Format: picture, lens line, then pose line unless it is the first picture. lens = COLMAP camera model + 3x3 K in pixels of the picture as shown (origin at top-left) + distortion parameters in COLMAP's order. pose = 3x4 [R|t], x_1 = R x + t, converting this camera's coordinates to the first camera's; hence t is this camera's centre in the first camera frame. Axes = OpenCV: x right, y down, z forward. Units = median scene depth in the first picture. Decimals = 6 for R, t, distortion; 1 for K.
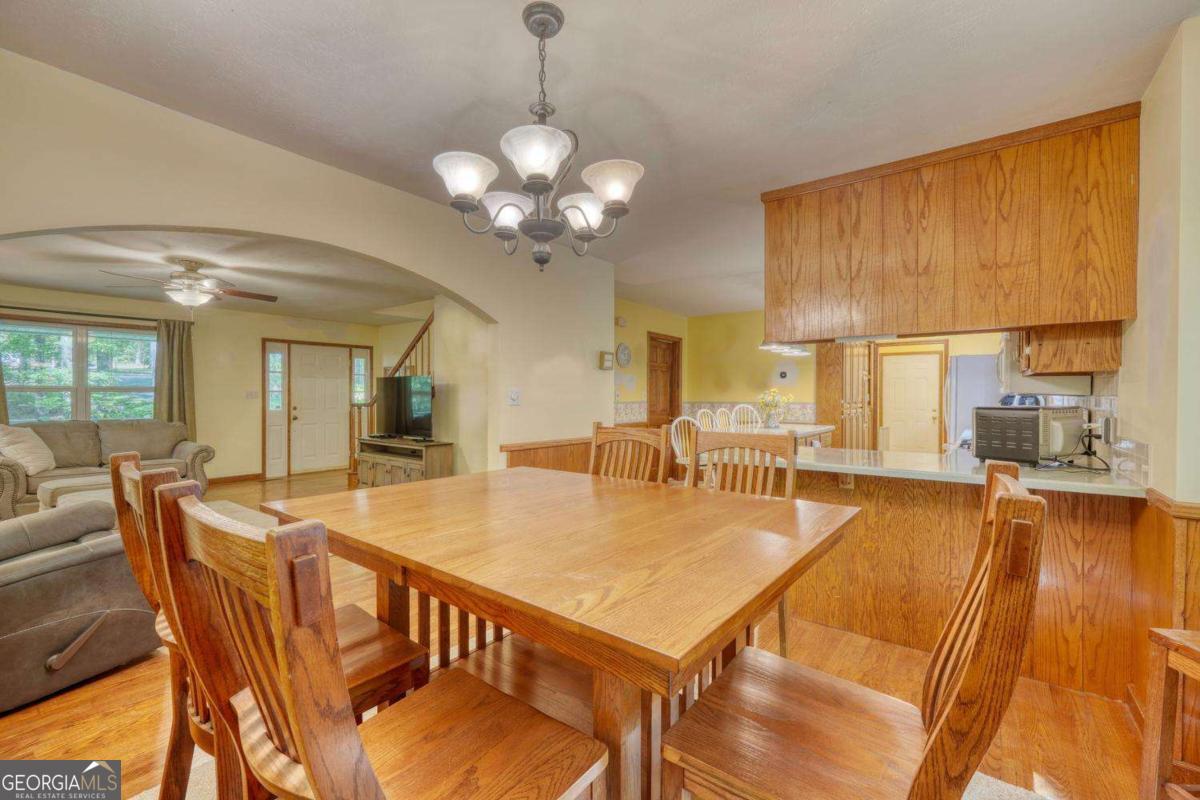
lens RADIAL K [[508.1, 0, 599.1], [0, 508.1, 397.8], [0, 0, 1]] dist [-0.003255, 0.002767]
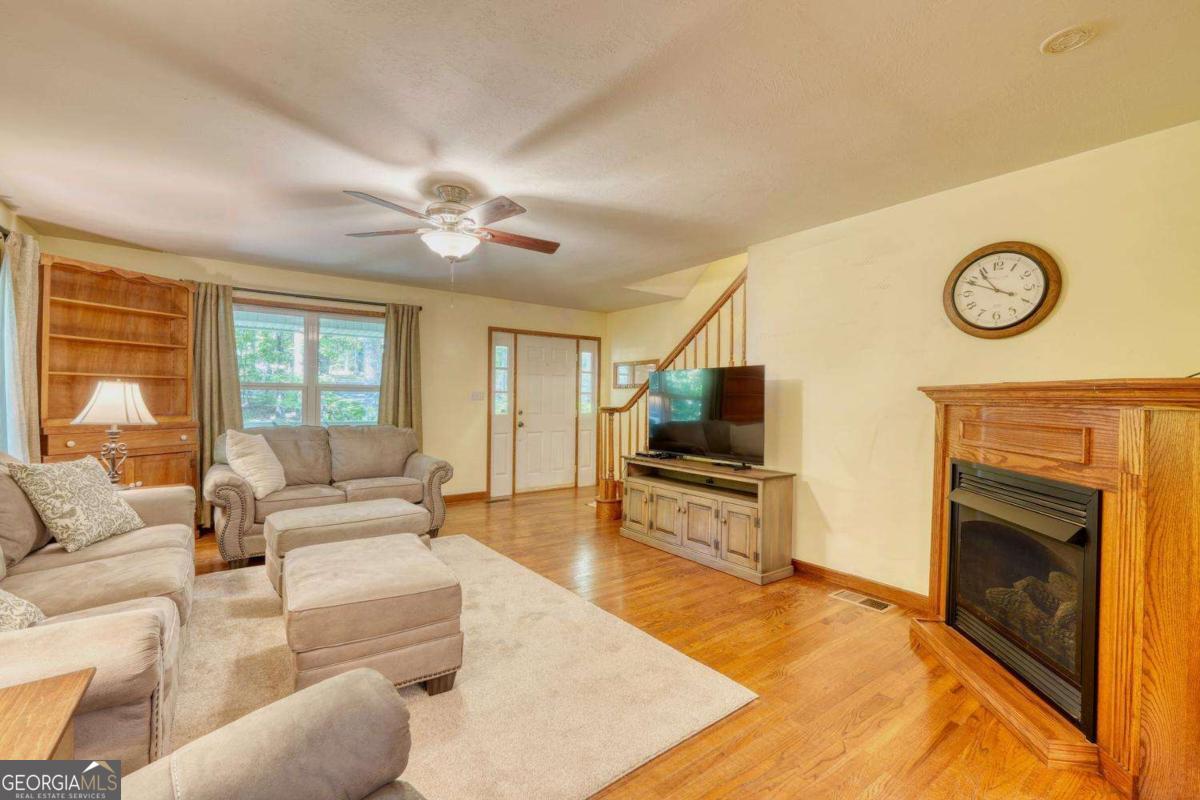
lens RADIAL K [[508.1, 0, 596.1], [0, 508.1, 395.7], [0, 0, 1]] dist [-0.003255, 0.002767]
pose [[0.961561, 0.004551, -0.274555, -0.311626], [-0.008126, 0.999896, -0.011887, 0.002725], [0.274472, 0.013662, 0.961498, 0.297357]]
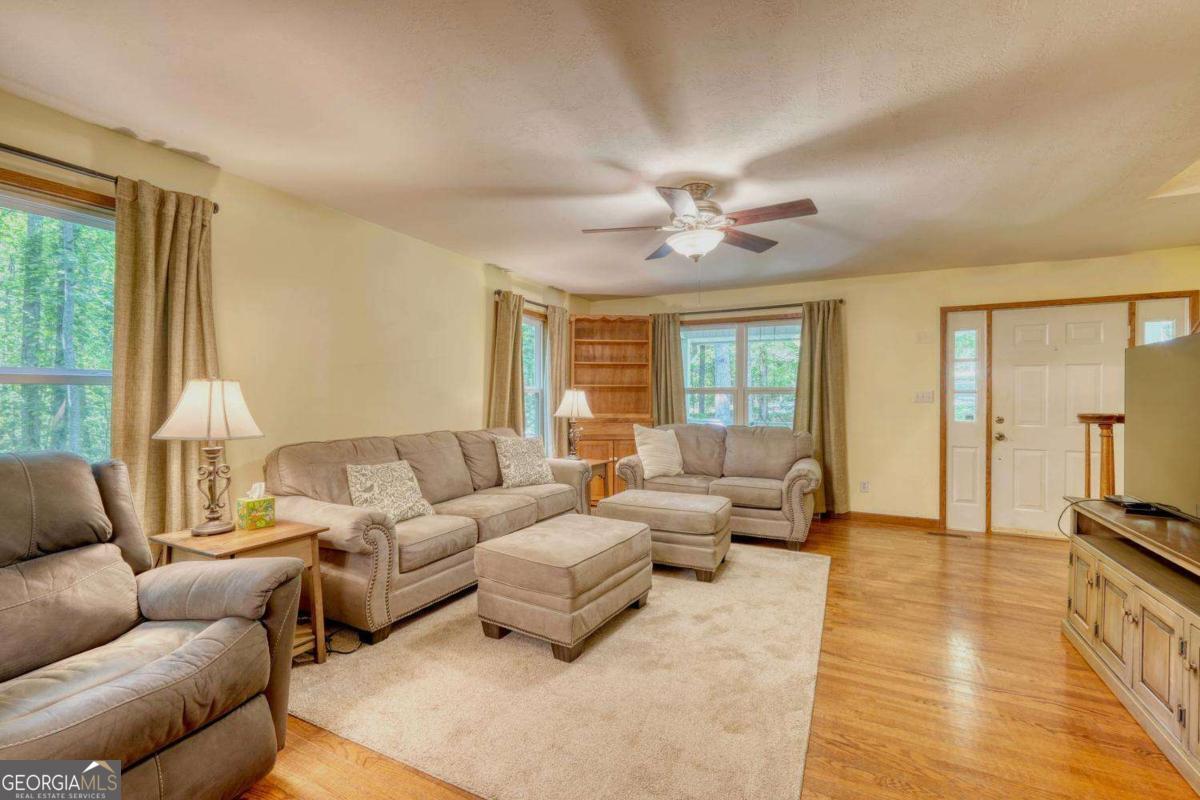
lens RADIAL K [[508.1, 0, 607.1], [0, 508.1, 397.5], [0, 0, 1]] dist [-0.003255, 0.002767]
pose [[0.186864, -0.003618, -0.982379, -0.134057], [-0.008844, 0.999946, -0.005365, 0.002298], [0.982346, 0.009691, 0.186822, 0.541395]]
